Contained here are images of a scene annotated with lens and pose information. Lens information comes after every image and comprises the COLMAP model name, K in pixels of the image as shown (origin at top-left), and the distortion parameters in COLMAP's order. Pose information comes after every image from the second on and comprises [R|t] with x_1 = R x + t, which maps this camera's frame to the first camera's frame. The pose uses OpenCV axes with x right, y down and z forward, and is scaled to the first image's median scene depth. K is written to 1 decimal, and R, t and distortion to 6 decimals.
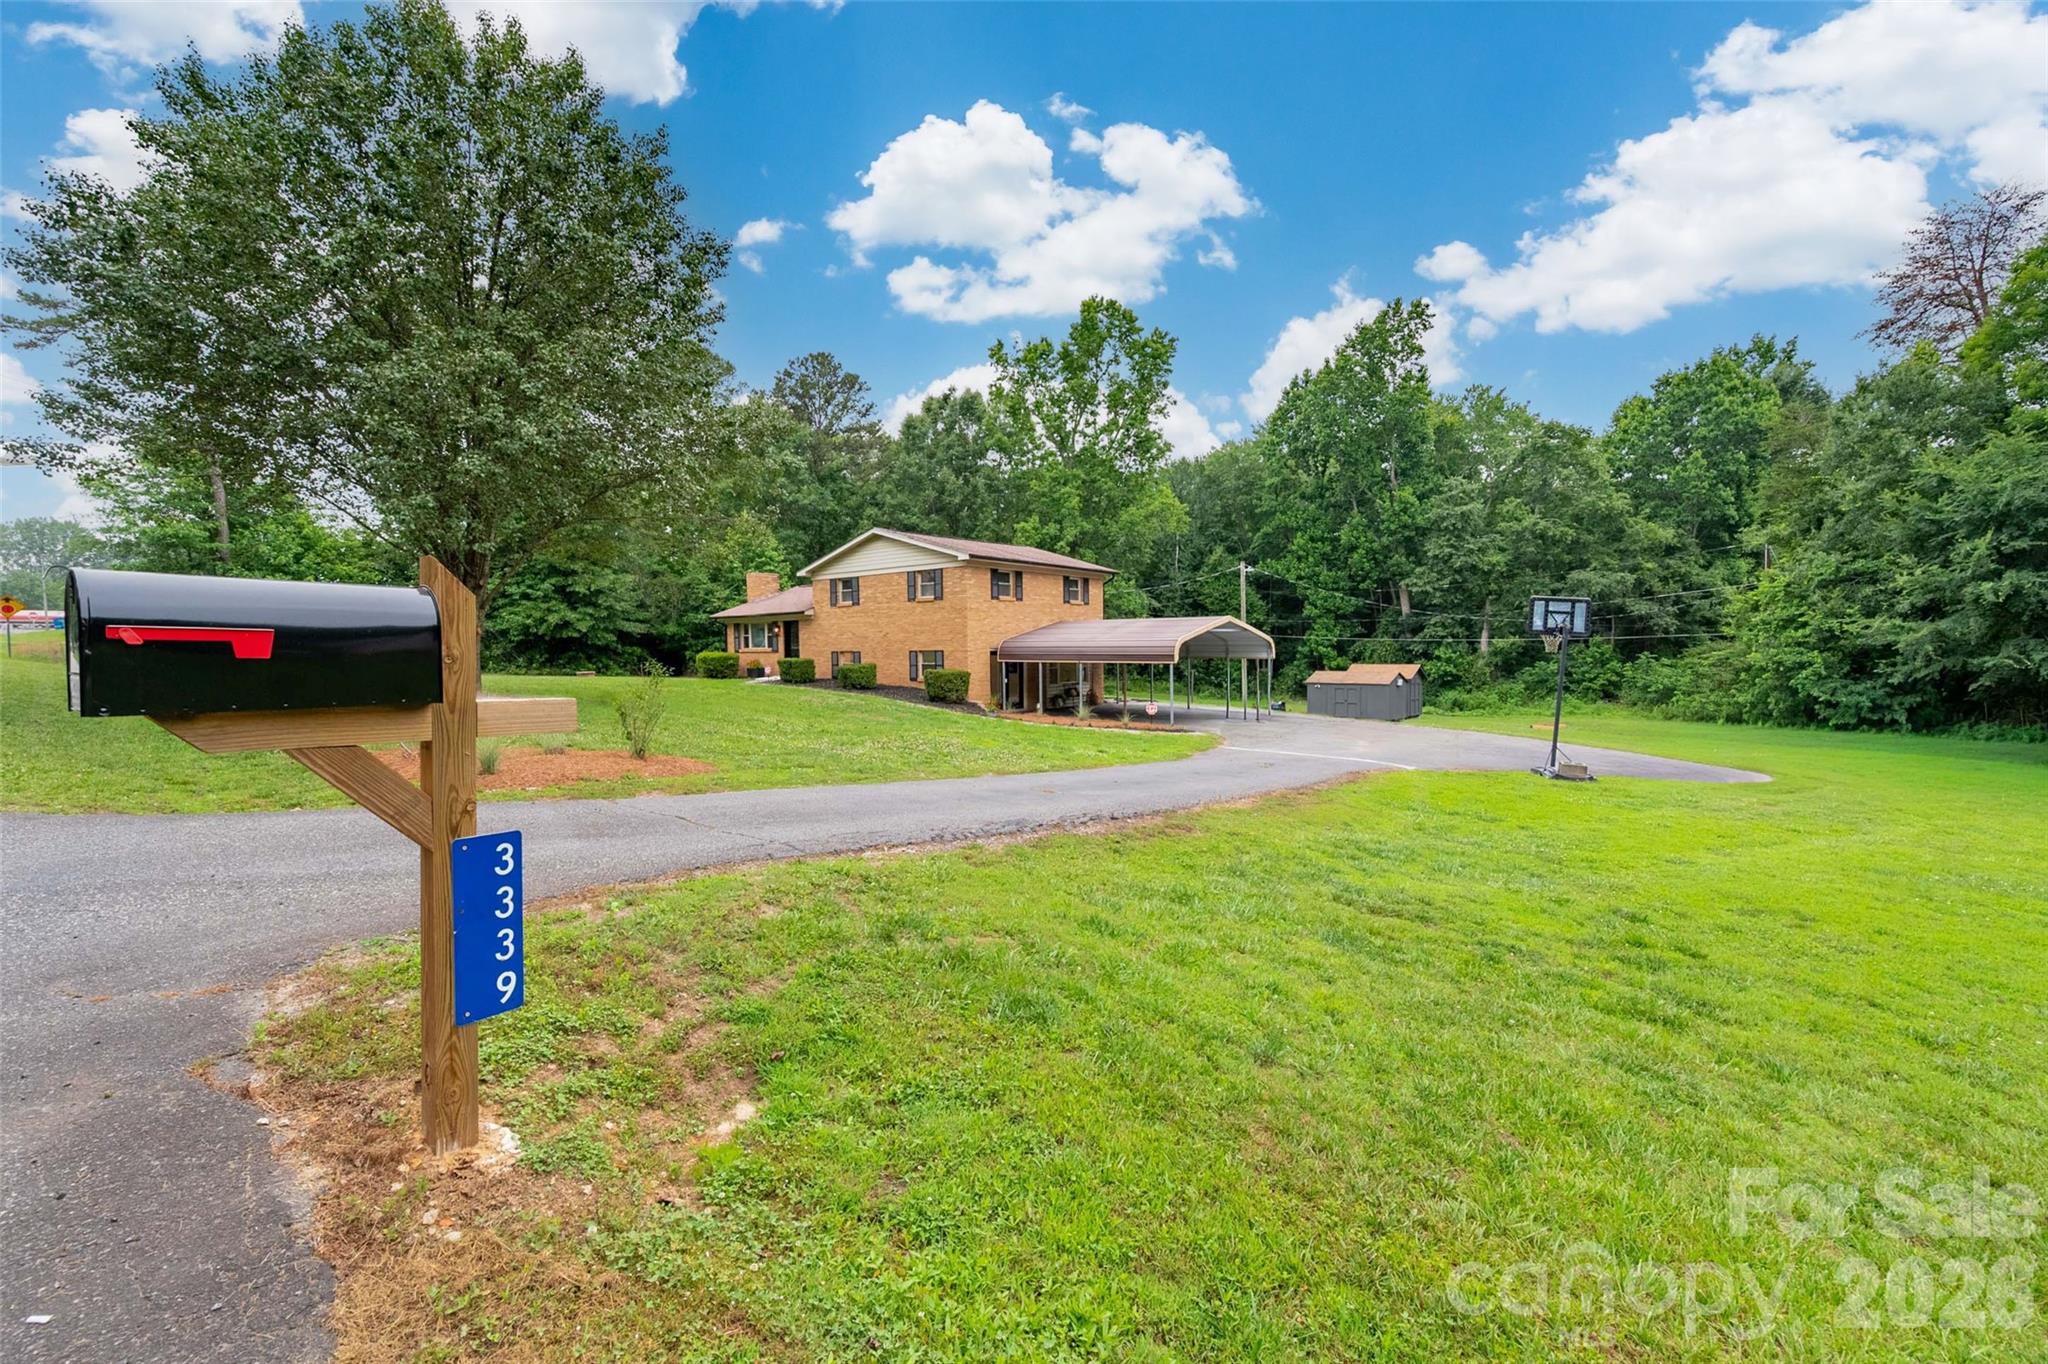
lens RADIAL K [[818.9, 0, 1024.0], [0, 818.9, 682.0], [0, 0, 1]] dist [0.000232, 0.000269]
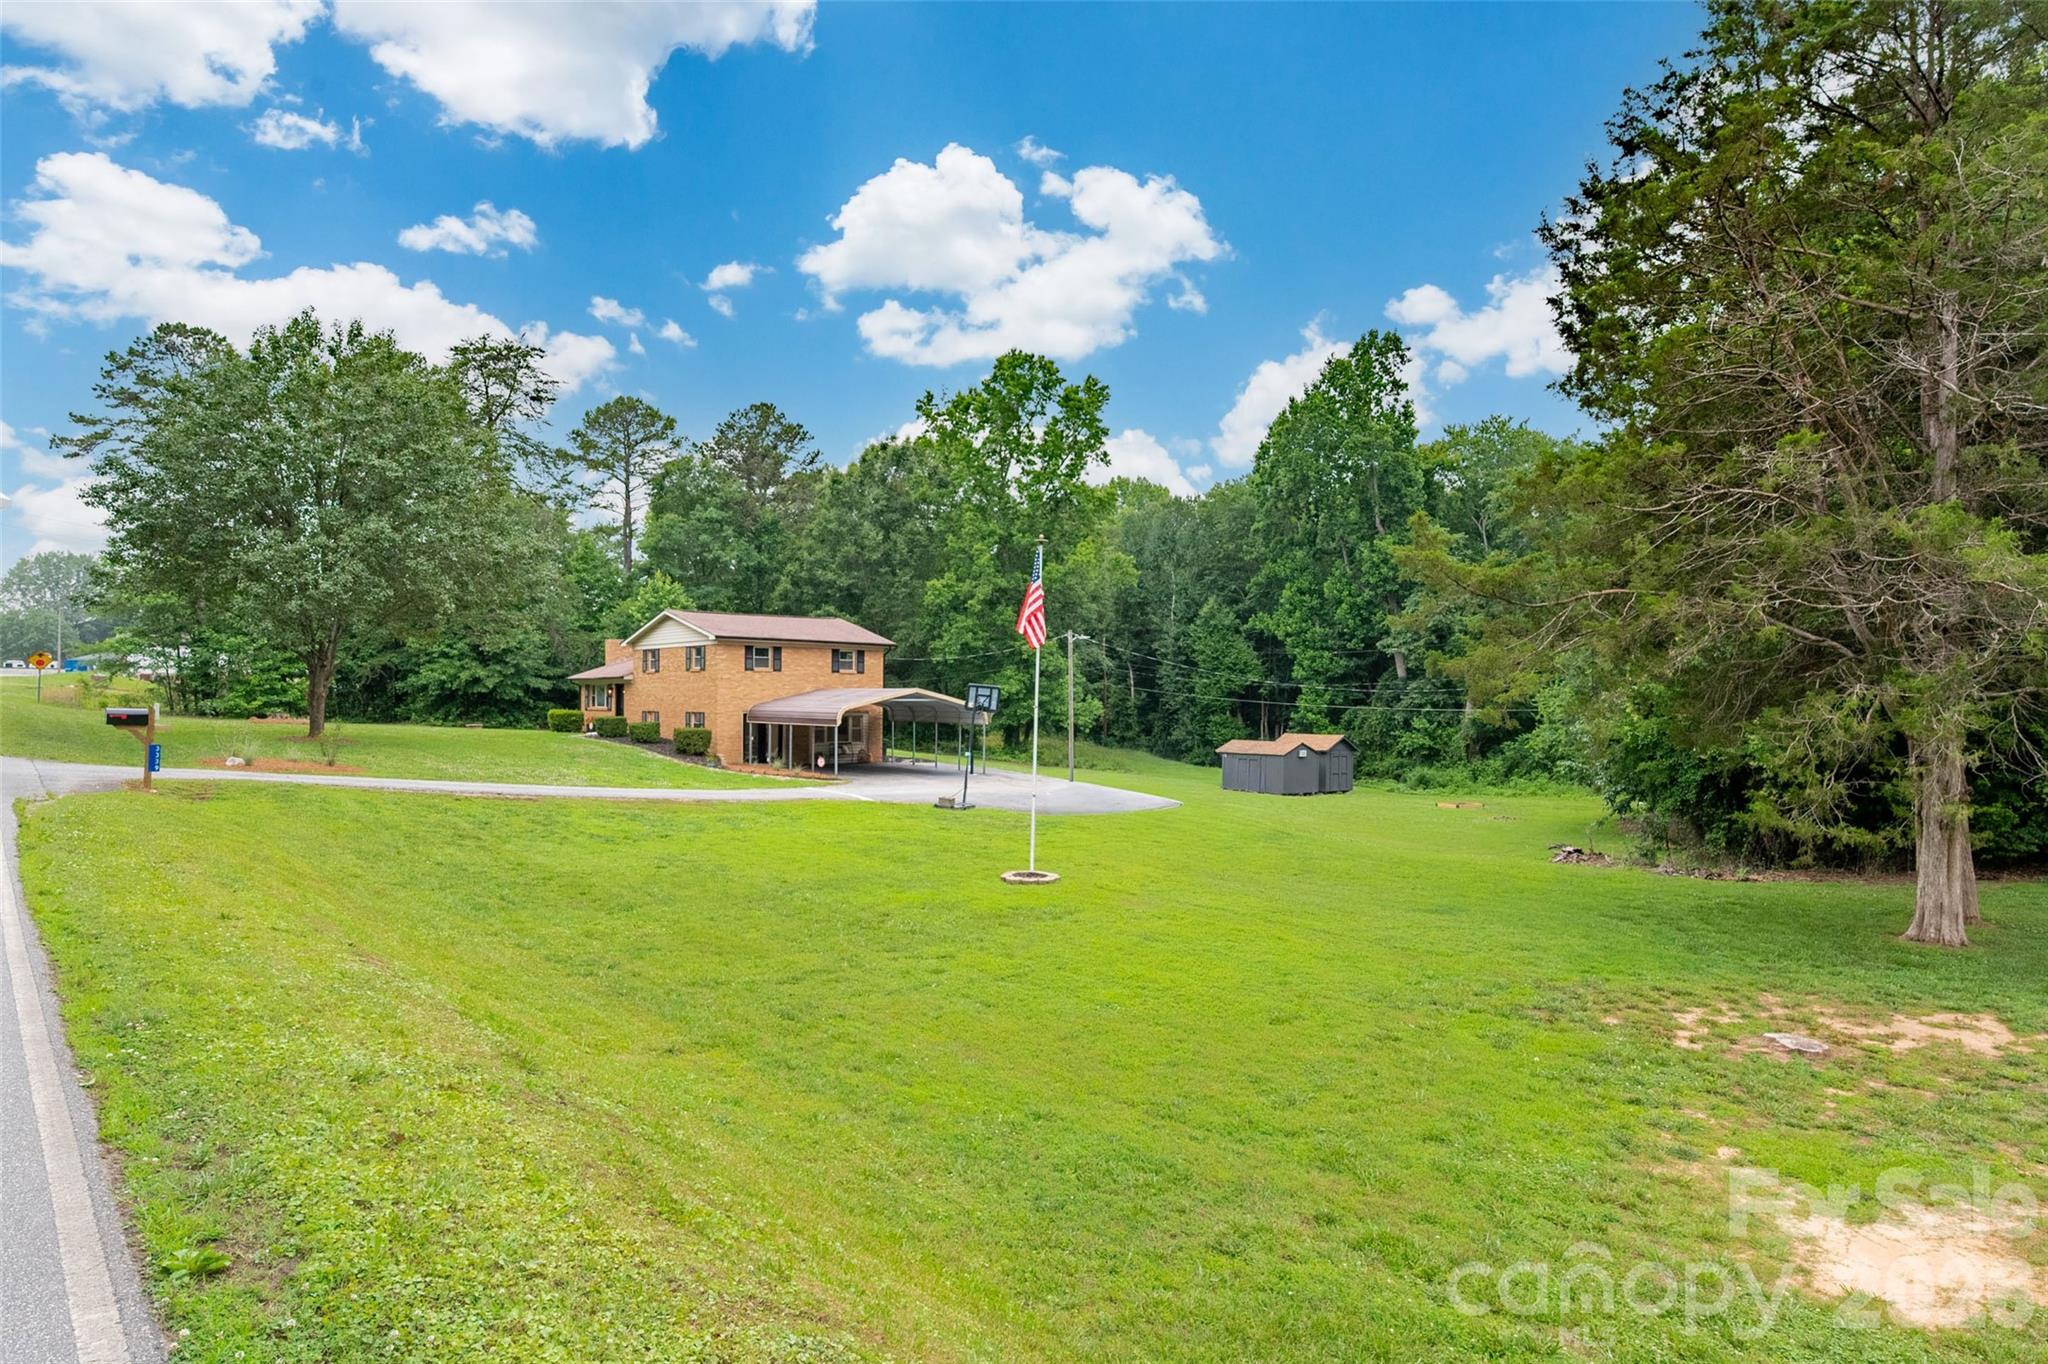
lens RADIAL K [[1099.9, 0, 1024.0], [0, 1099.9, 682.0], [0, 0, 1]] dist [-0.002524, -0.000989]
pose [[0.989234, 0.014230, -0.145646, 0.303484], [-0.023201, 0.997923, -0.060088, 0.001666], [0.144489, 0.062820, 0.987510, -0.272344]]
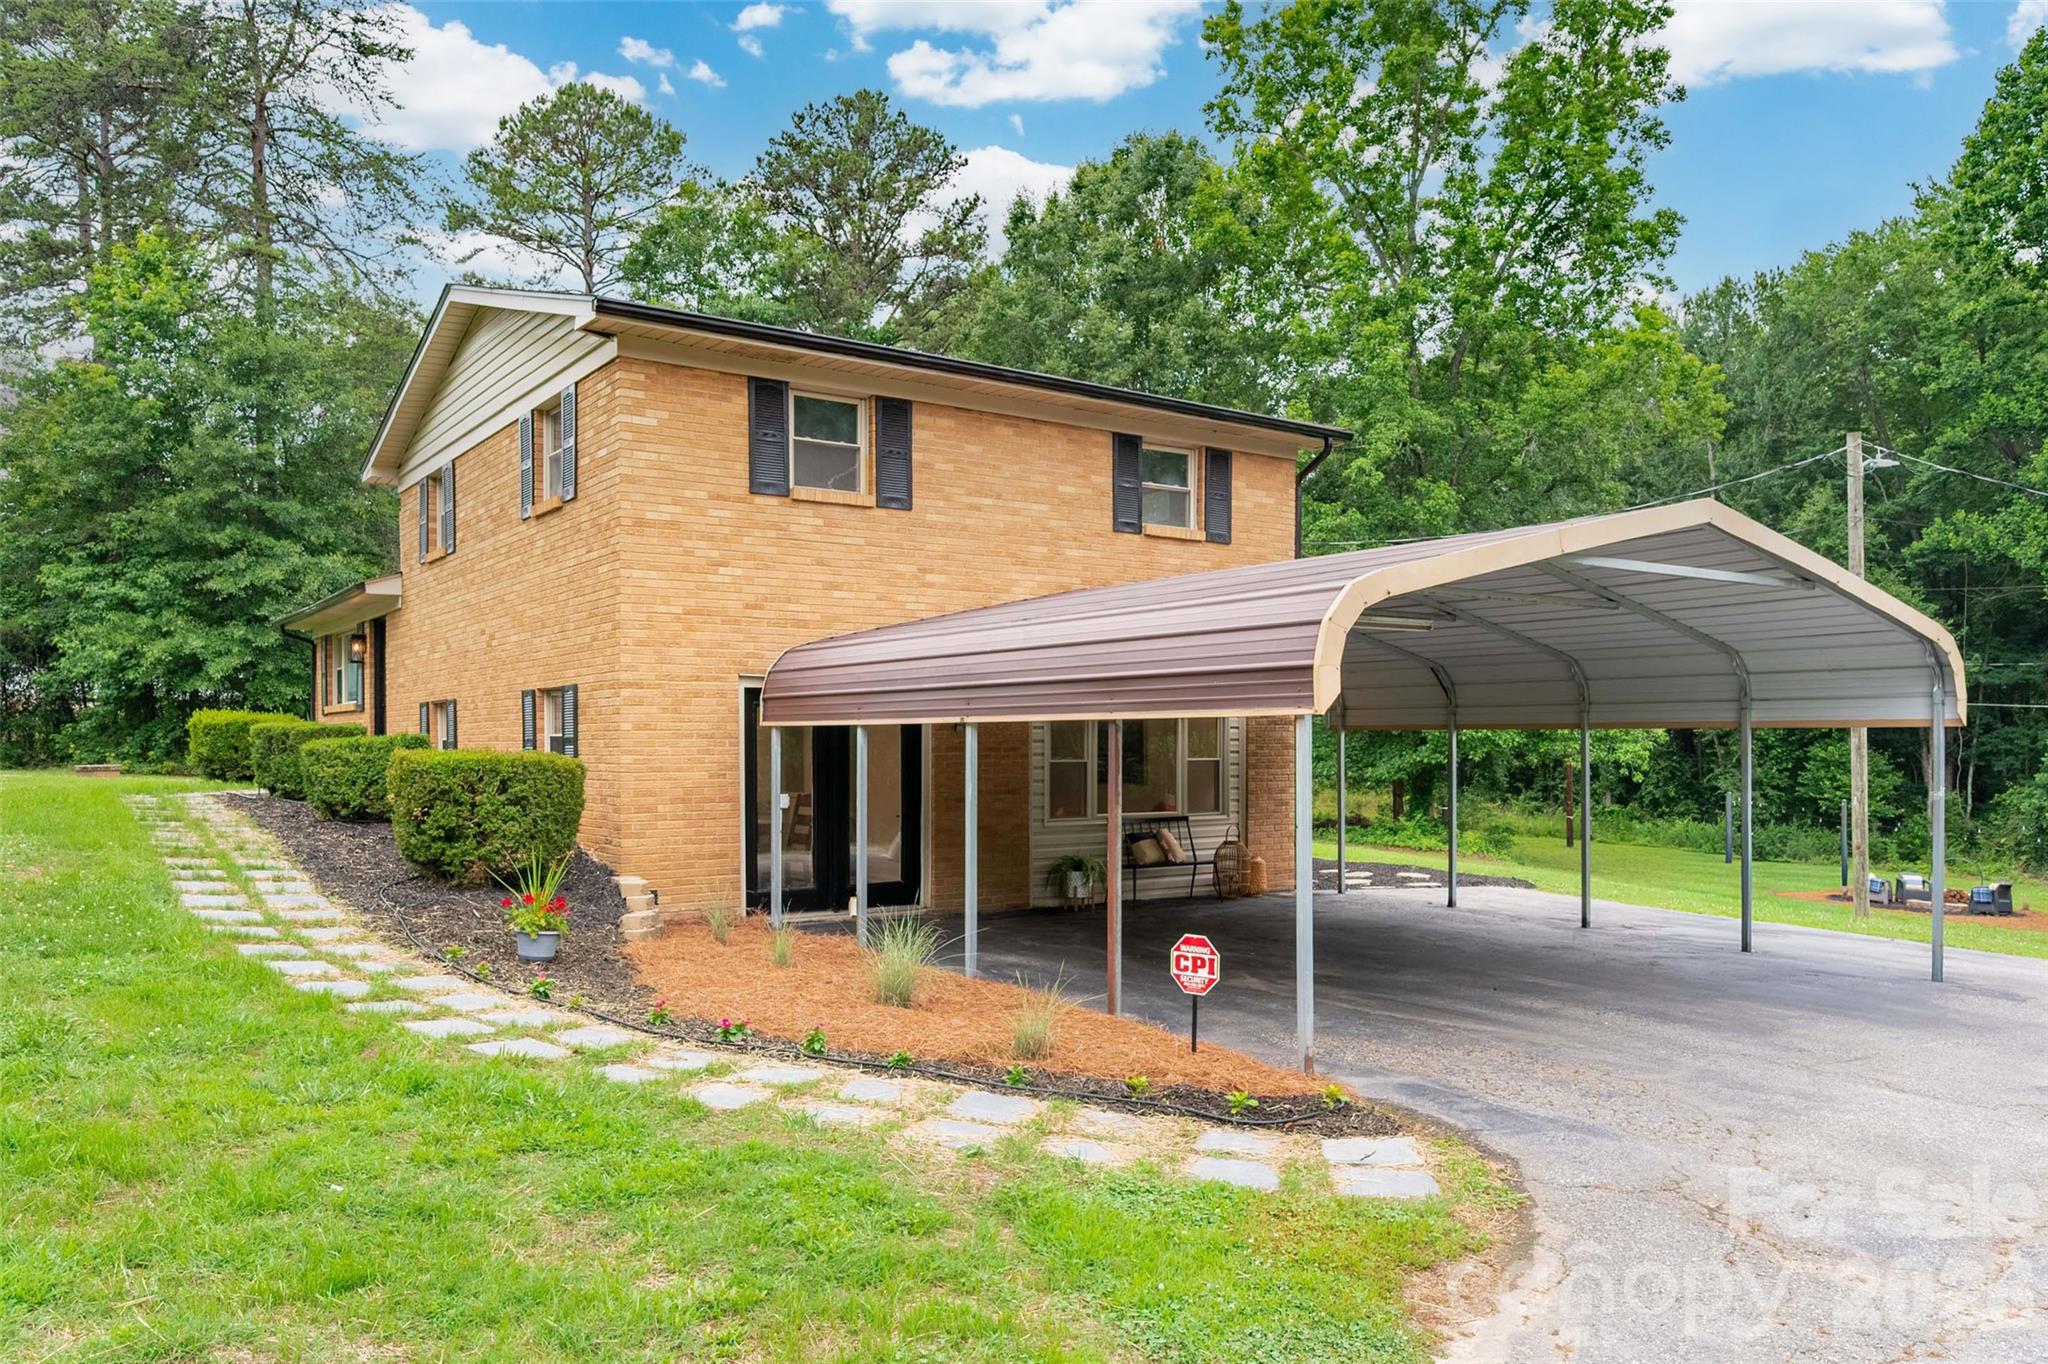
lens RADIAL K [[1470.8, 0, 1032.9], [0, 1470.8, 753.0], [0, 0, 1]] dist [0.001394, 0.000286]
pose [[0.962164, 0.009796, -0.272295, 0.089781], [-0.020355, 0.999145, -0.035979, -0.000928], [0.271709, 0.040160, 0.961541, 0.286580]]
